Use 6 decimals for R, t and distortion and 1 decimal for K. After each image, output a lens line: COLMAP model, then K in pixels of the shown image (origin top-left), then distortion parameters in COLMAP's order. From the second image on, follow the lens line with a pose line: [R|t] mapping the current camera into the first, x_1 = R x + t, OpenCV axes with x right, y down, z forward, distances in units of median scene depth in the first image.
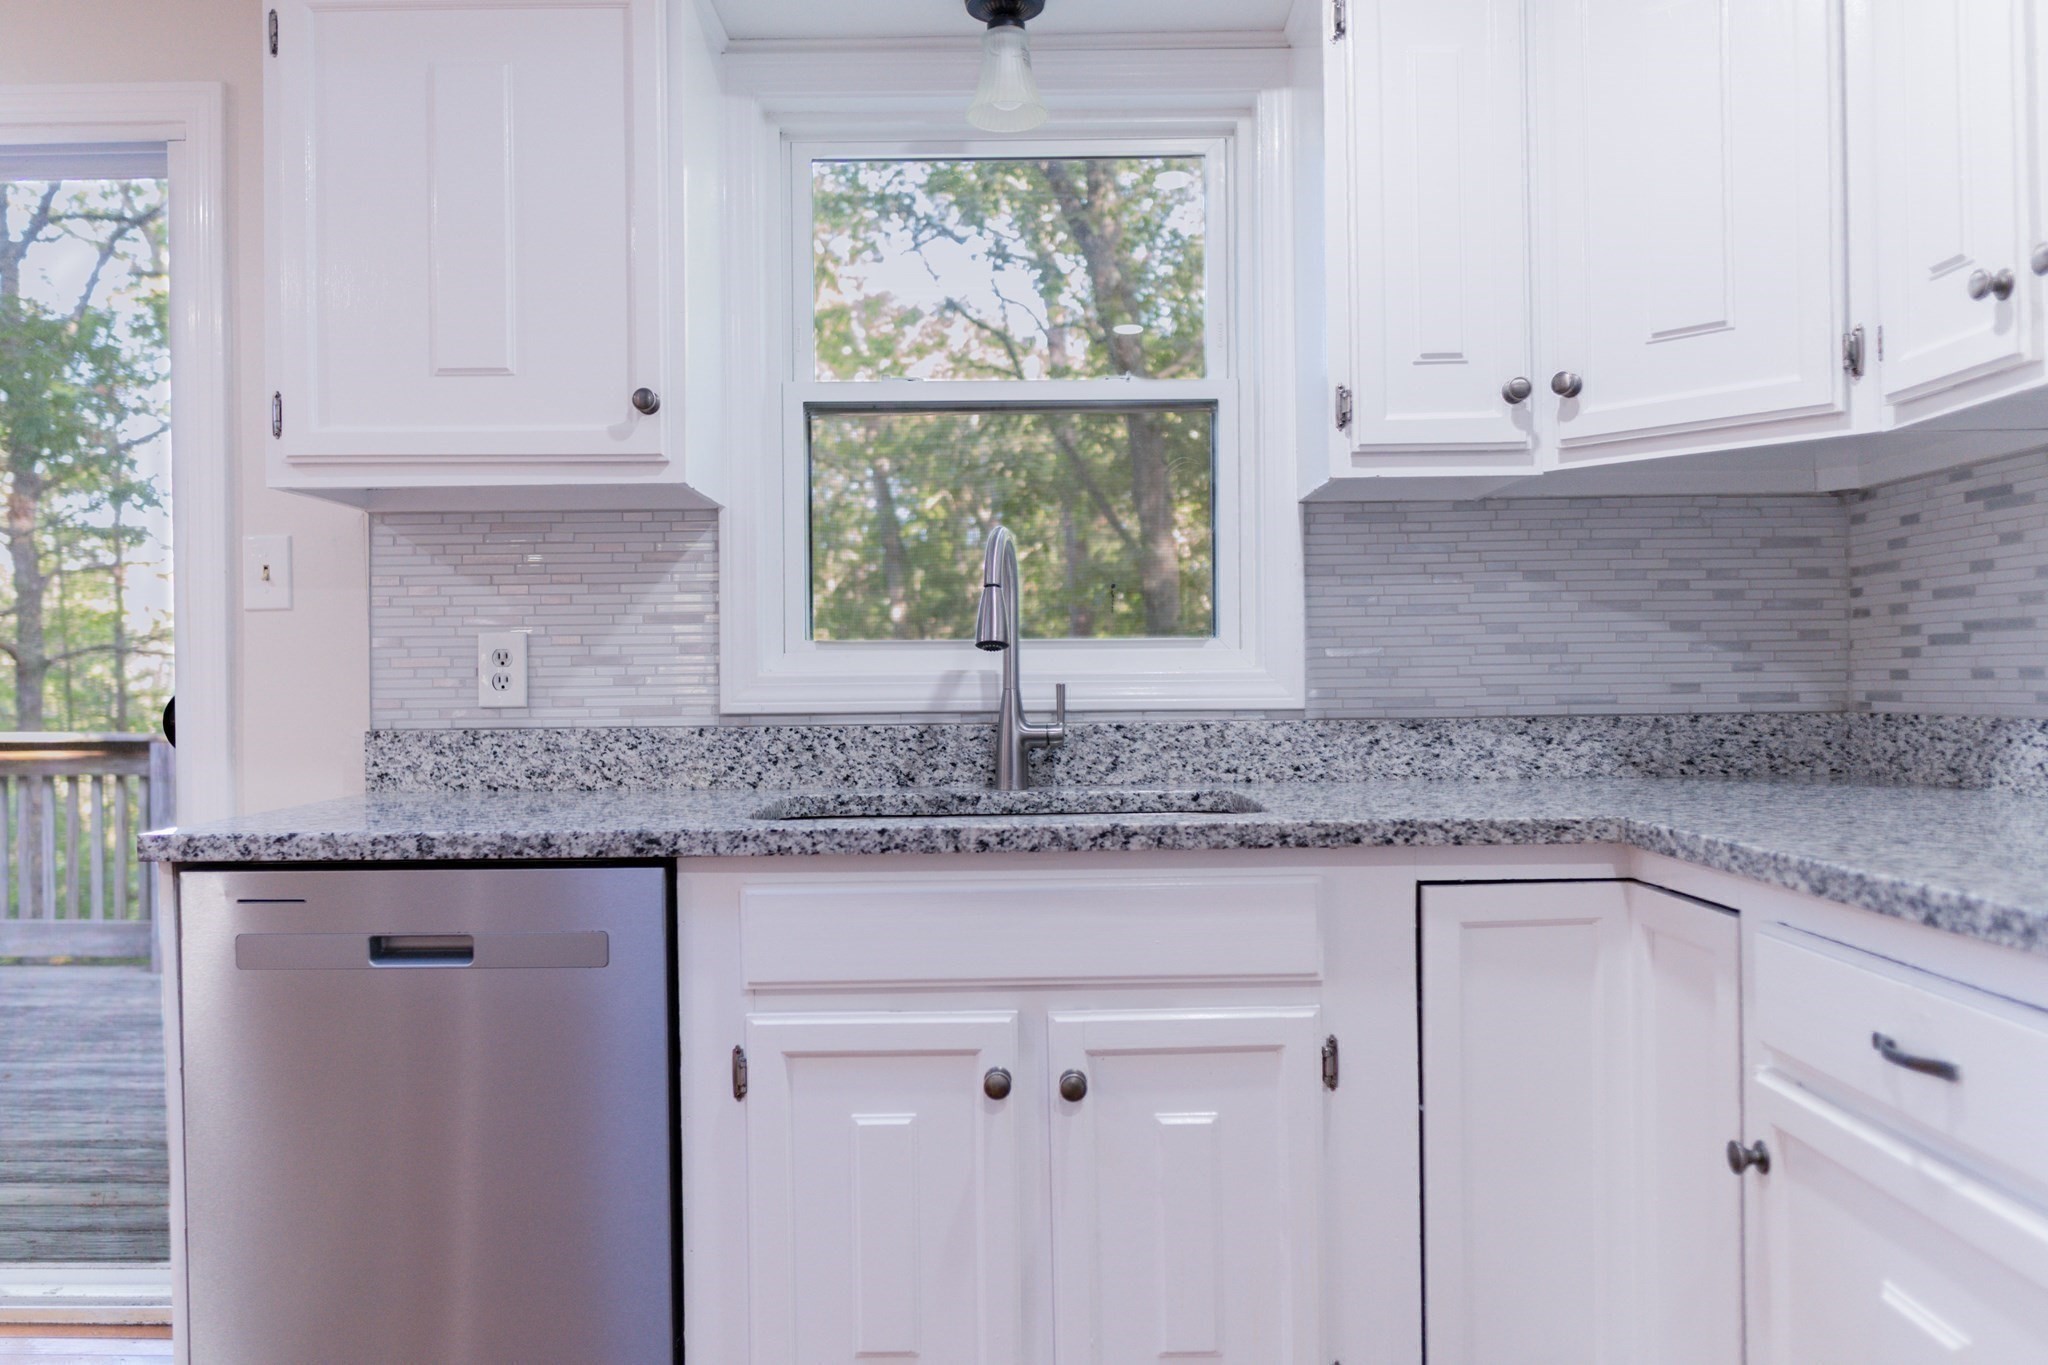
lens RADIAL K [[1432.6, 0, 958.5], [0, 1432.6, 670.5], [0, 0, 1]] dist [-0.001887, -0.008571]
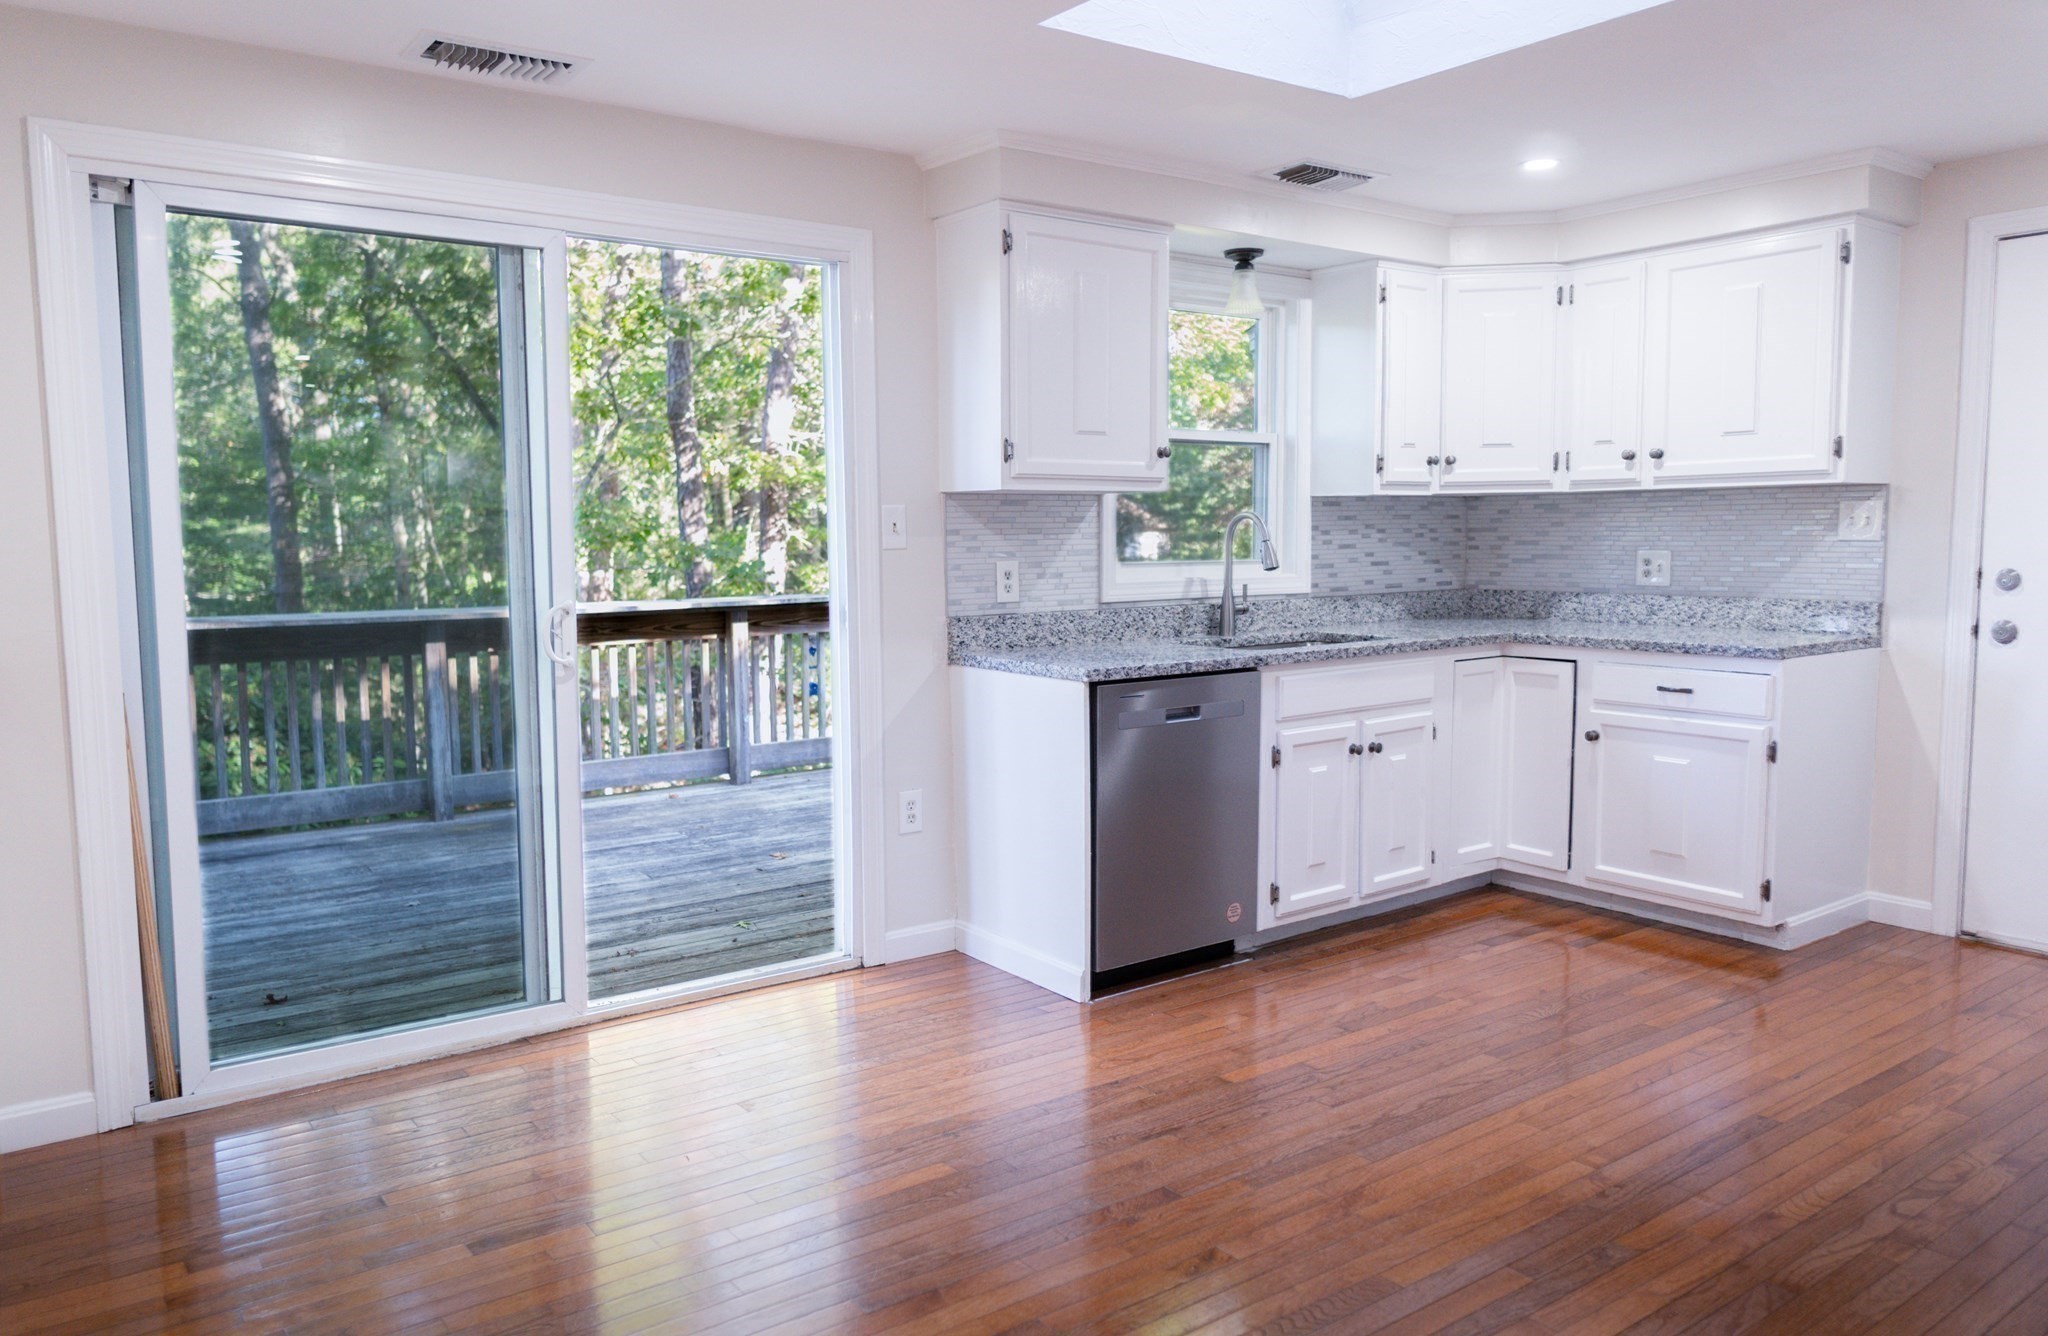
lens RADIAL K [[1450.0, 0, 956.9], [0, 1450.0, 650.9], [0, 0, 1]] dist [0.000431, 0.000201]
pose [[0.810295, -0.047126, 0.584124, -1.472013], [-0.003165, 0.996395, 0.084778, -0.069668], [-0.586013, -0.070544, 0.807225, -0.456482]]
